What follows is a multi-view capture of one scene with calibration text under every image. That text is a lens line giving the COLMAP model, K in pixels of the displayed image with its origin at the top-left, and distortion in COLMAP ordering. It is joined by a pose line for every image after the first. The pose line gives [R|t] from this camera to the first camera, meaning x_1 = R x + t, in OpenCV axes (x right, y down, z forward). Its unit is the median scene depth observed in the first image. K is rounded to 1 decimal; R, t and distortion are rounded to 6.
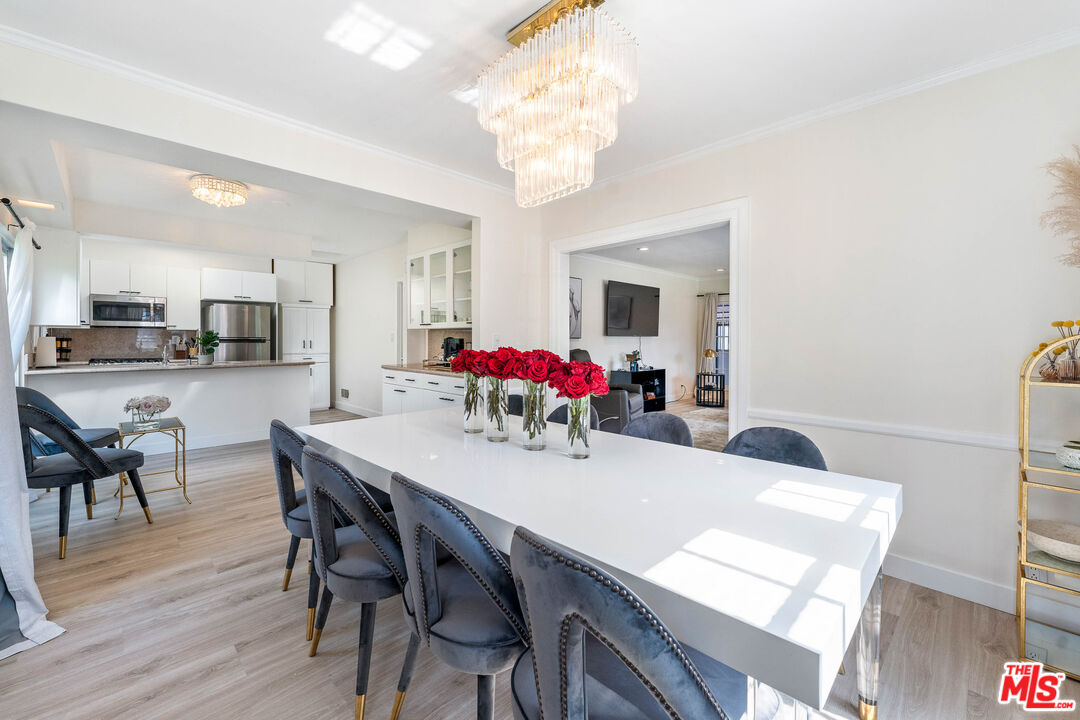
lens RADIAL K [[440.6, 0, 545.3], [0, 440.6, 342.0], [0, 0, 1]] dist [0.000704, 0.001069]
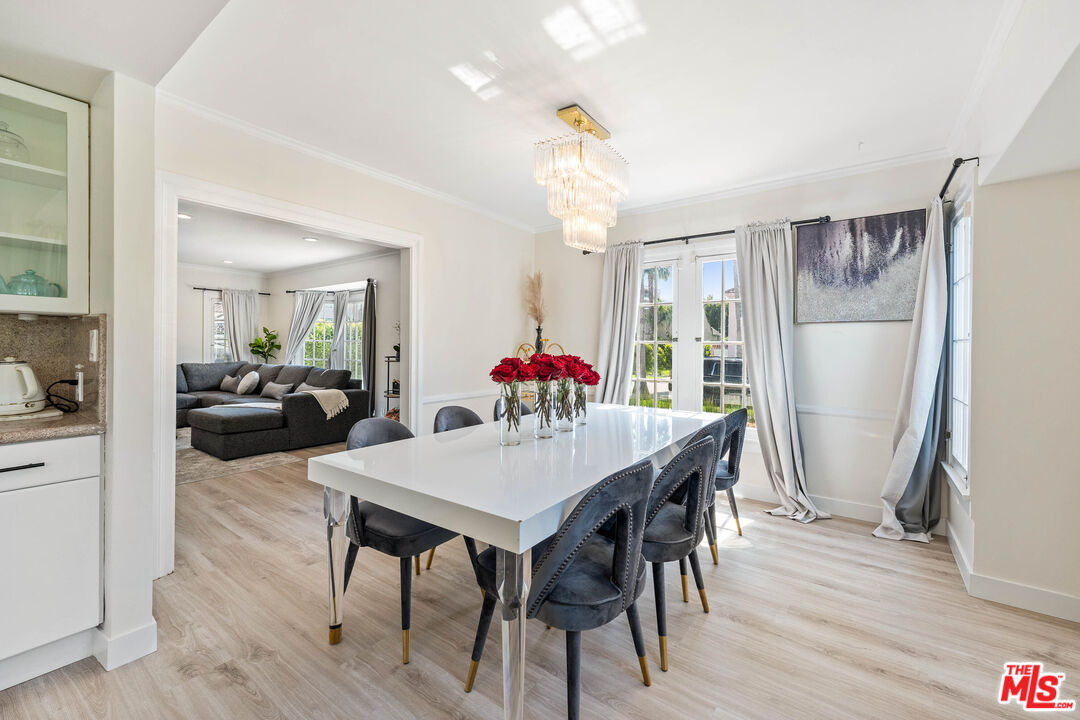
lens RADIAL K [[440.6, 0, 531.7], [0, 440.6, 351.1], [0, 0, 1]] dist [0.000704, 0.001069]
pose [[-0.157085, -0.009383, 0.987540, -0.332764], [-0.006064, 0.999945, 0.008537, -0.001289], [-0.987566, -0.004647, -0.157134, 0.331891]]
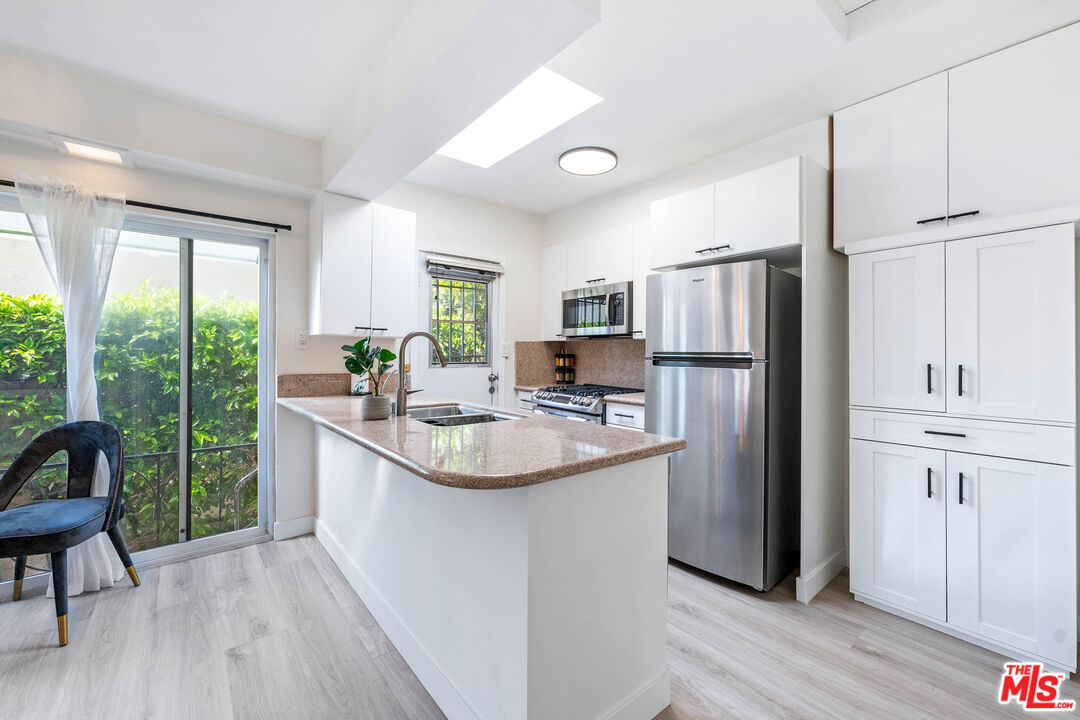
lens RADIAL K [[440.6, 0, 534.6], [0, 440.6, 353.9], [0, 0, 1]] dist [0.000704, 0.001069]
pose [[-0.094749, 0.003020, -0.995497, -0.257691], [-0.013671, 0.999897, 0.004335, -0.008508], [0.995407, 0.014020, -0.094698, 0.790712]]
